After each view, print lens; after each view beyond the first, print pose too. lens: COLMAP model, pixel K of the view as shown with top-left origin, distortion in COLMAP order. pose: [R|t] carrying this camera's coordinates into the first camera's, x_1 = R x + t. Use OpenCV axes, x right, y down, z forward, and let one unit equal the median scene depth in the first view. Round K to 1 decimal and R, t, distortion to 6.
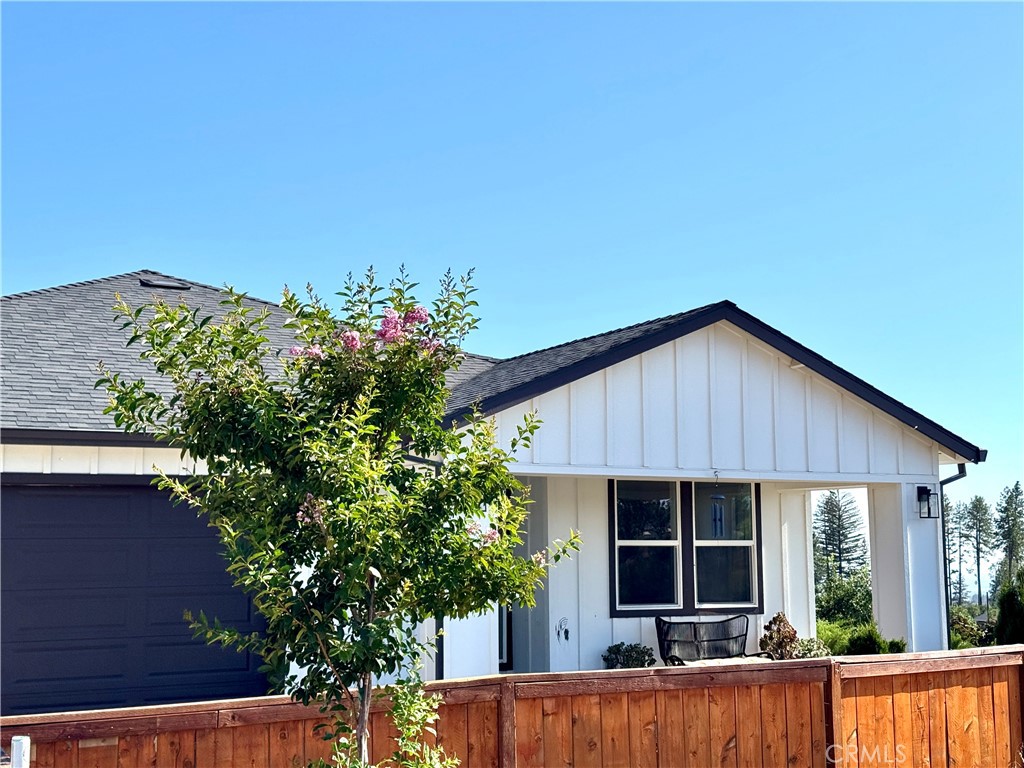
lens RADIAL K [[1409.9, 0, 512.0], [0, 1409.9, 384.0], [0, 0, 1]] dist [0.083619, 0.105324]
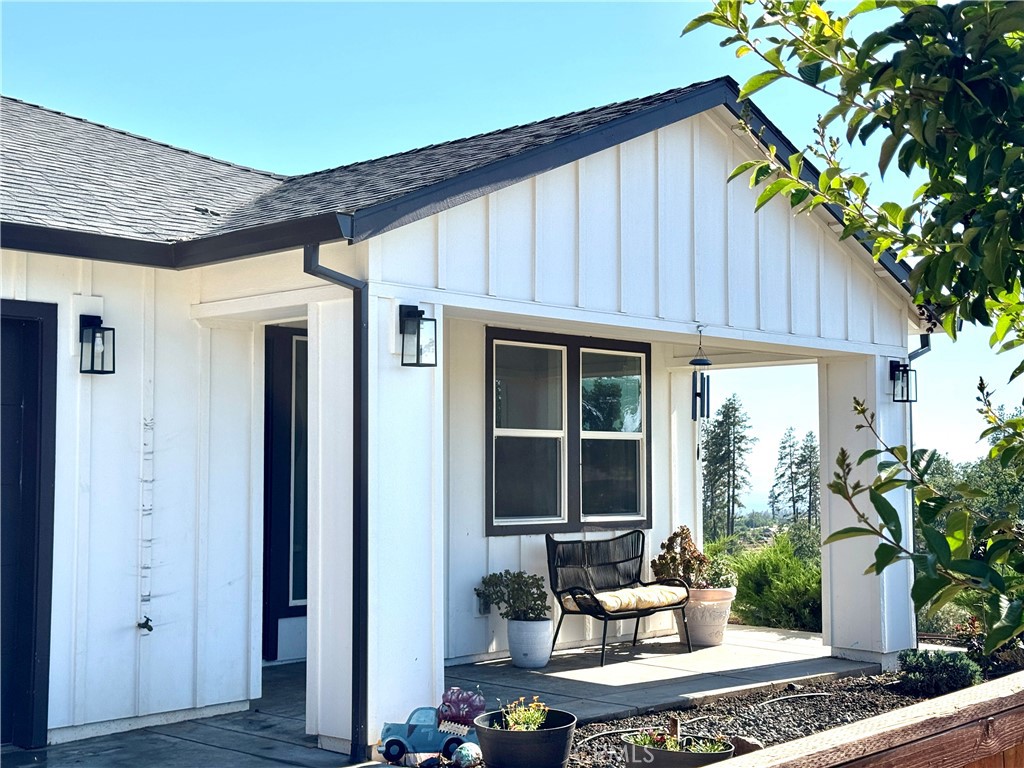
lens RADIAL K [[1409.9, 0, 512.0], [0, 1409.9, 384.0], [0, 0, 1]] dist [0.083619, 0.105324]
pose [[0.947500, 0.023047, 0.318925, -0.145633], [-0.040703, 0.997979, 0.048805, 0.053912], [-0.317156, -0.059224, 0.946522, 0.329419]]
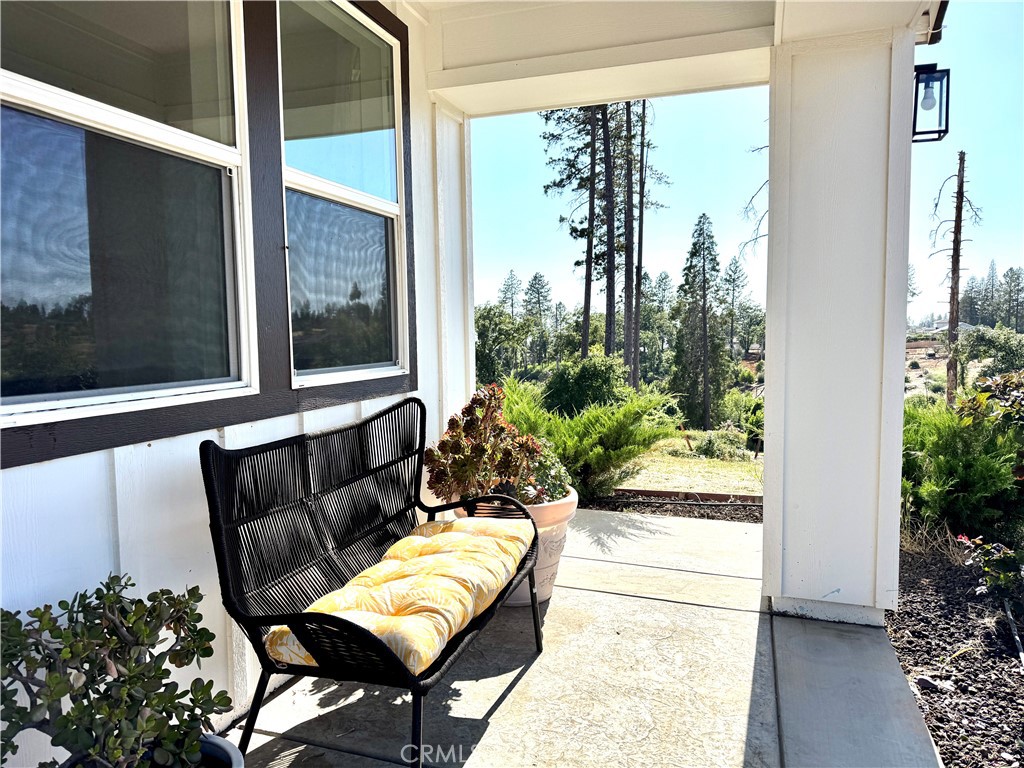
lens RADIAL K [[717.4, 0, 512.0], [0, 717.4, 384.0], [0, 0, 1]] dist [0.068876, -0.084286]
pose [[0.724508, -0.058138, 0.686810, 0.059013], [-0.071005, 0.984840, 0.158269, 0.133773], [-0.685599, -0.163434, 0.709396, 0.885637]]
